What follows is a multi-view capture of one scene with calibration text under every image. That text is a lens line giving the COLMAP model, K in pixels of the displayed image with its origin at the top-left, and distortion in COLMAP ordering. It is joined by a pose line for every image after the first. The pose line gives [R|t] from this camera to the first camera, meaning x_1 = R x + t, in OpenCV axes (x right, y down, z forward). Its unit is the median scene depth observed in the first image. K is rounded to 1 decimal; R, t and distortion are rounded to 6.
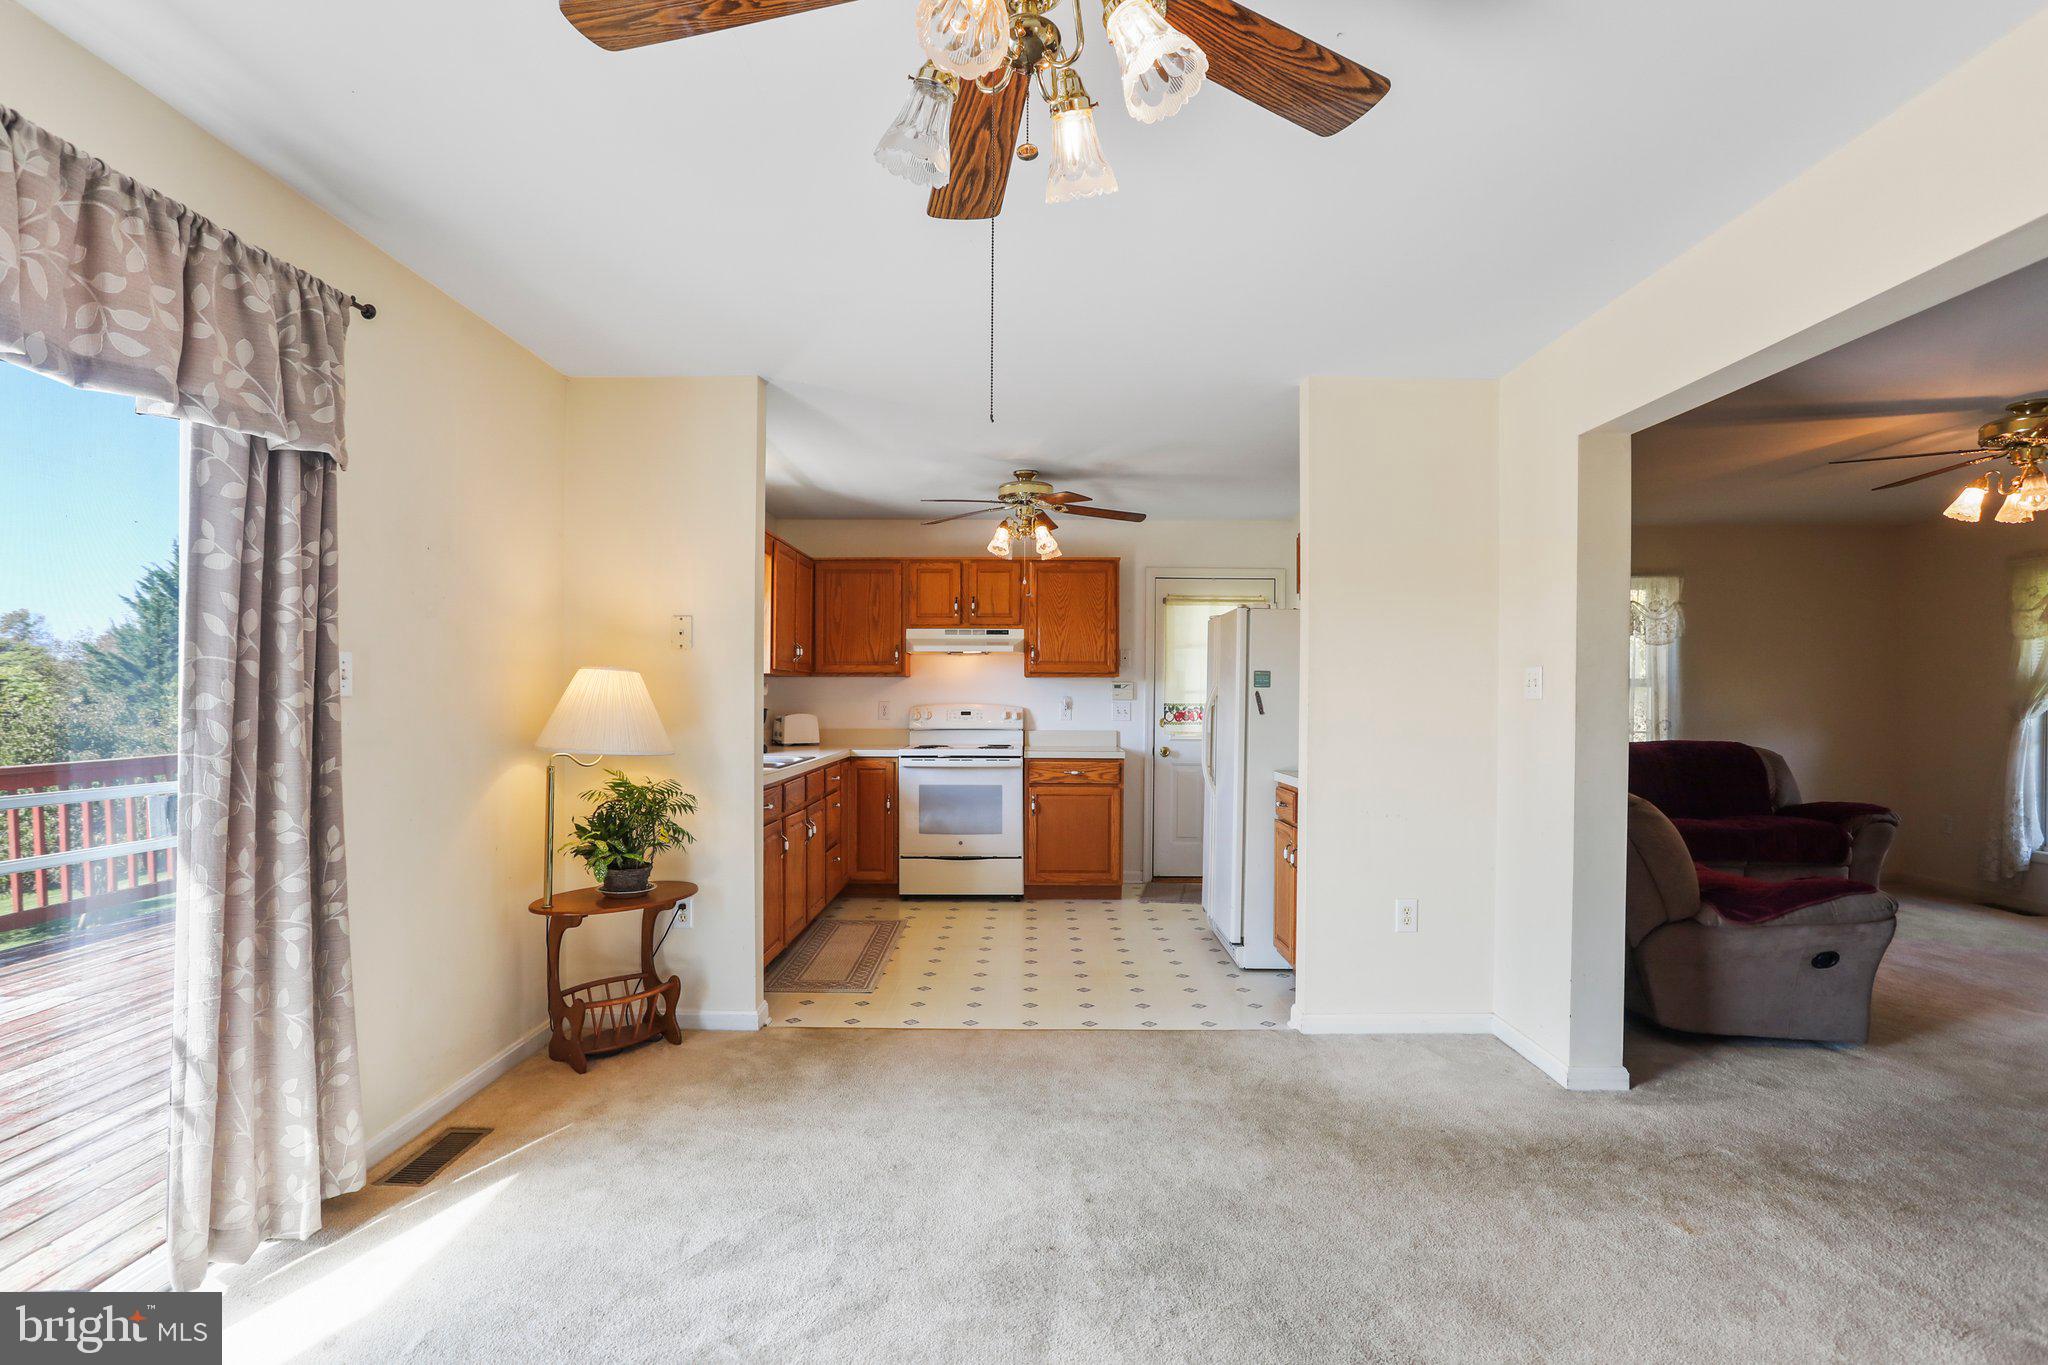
lens RADIAL K [[1012.0, 0, 1027.7], [0, 1012.0, 687.3], [0, 0, 1]] dist [-0.063084, 0.030742]
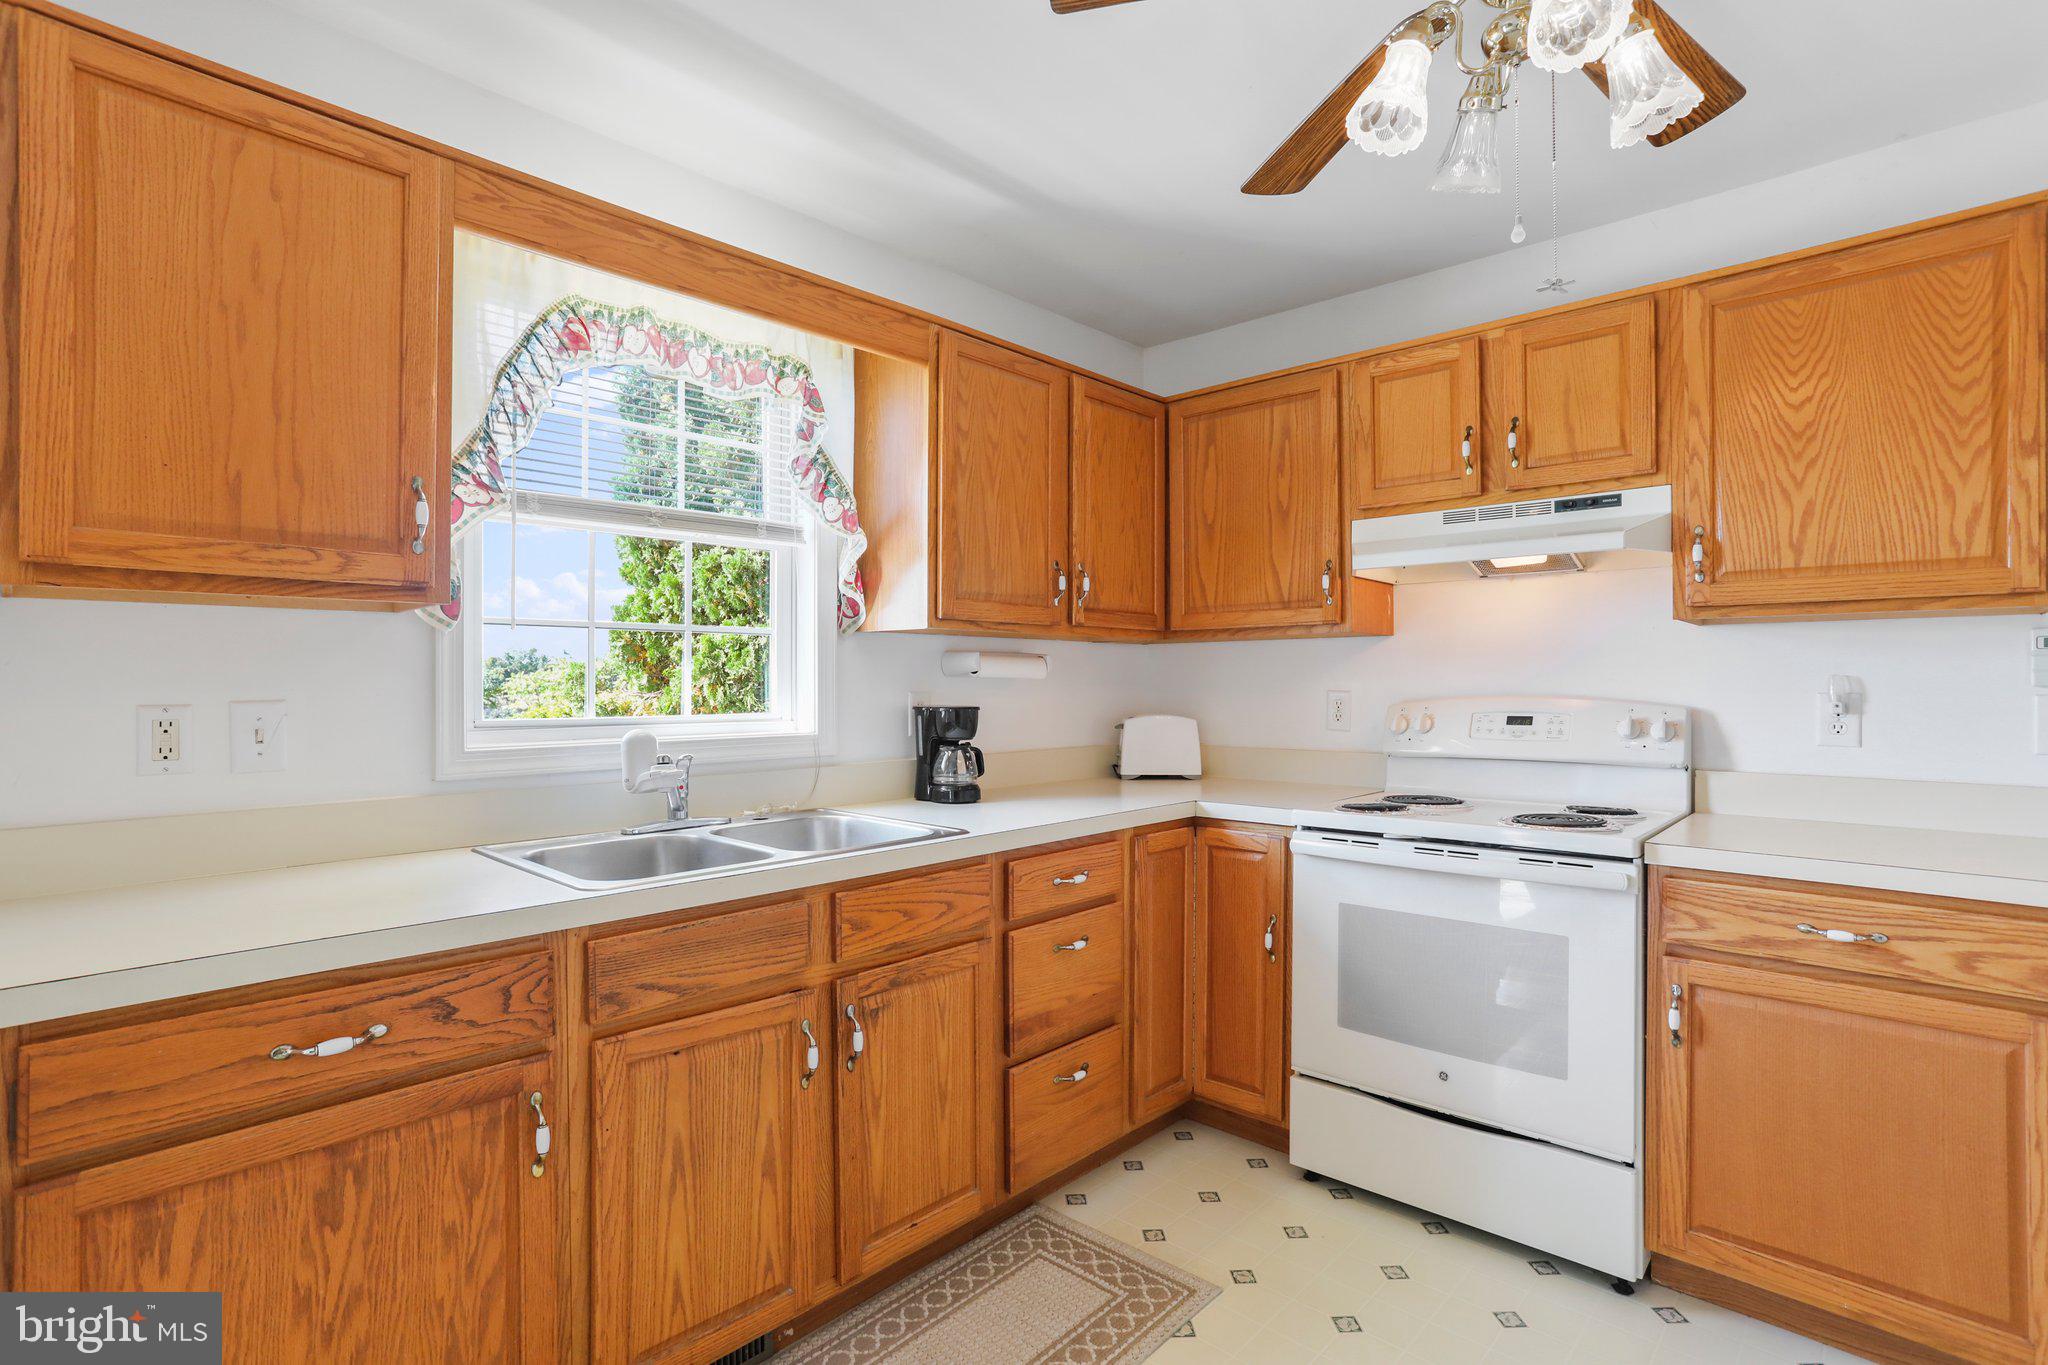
lens RADIAL K [[986.5, 0, 1024.0], [0, 986.5, 682.5], [0, 0, 1]] dist [-0.062512, 0.033059]
pose [[0.732131, -0.005331, -0.681143, 0.062513], [0.012023, 0.999915, 0.005098, 0.006900], [0.681058, -0.011922, 0.732133, 0.634125]]
